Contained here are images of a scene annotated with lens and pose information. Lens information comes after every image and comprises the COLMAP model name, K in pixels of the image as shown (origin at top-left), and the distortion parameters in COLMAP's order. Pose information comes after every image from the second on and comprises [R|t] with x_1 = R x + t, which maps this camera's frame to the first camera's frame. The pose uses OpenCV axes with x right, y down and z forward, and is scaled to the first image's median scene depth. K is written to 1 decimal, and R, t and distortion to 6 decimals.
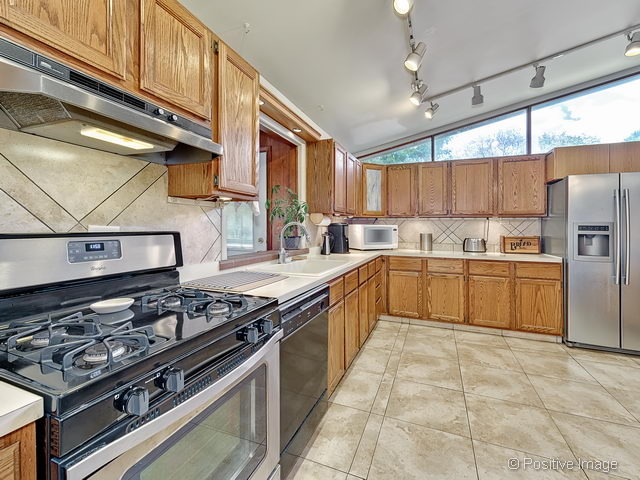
lens RADIAL K [[284.8, 0, 323.4], [0, 284.8, 226.4], [0, 0, 1]] dist [-0.001423, 0.000123]
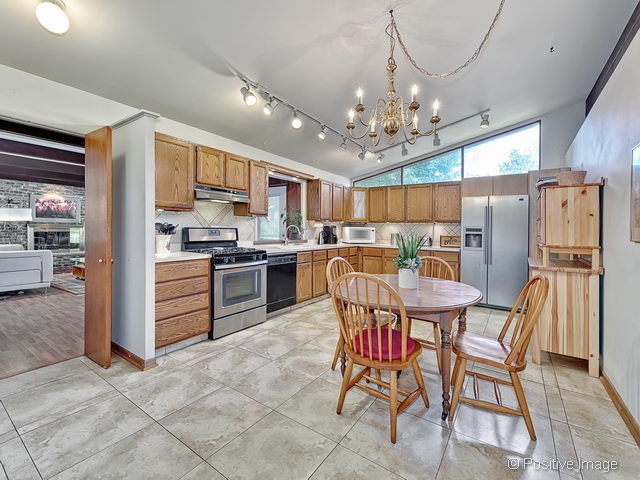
lens RADIAL K [[284.8, 0, 320.5], [0, 284.8, 233.8], [0, 0, 1]] dist [-0.001423, 0.000123]
pose [[0.973040, 0.013378, -0.230249, 0.451332], [-0.009804, 0.999813, 0.016658, 0.008290], [0.230429, -0.013952, 0.972989, -0.742904]]
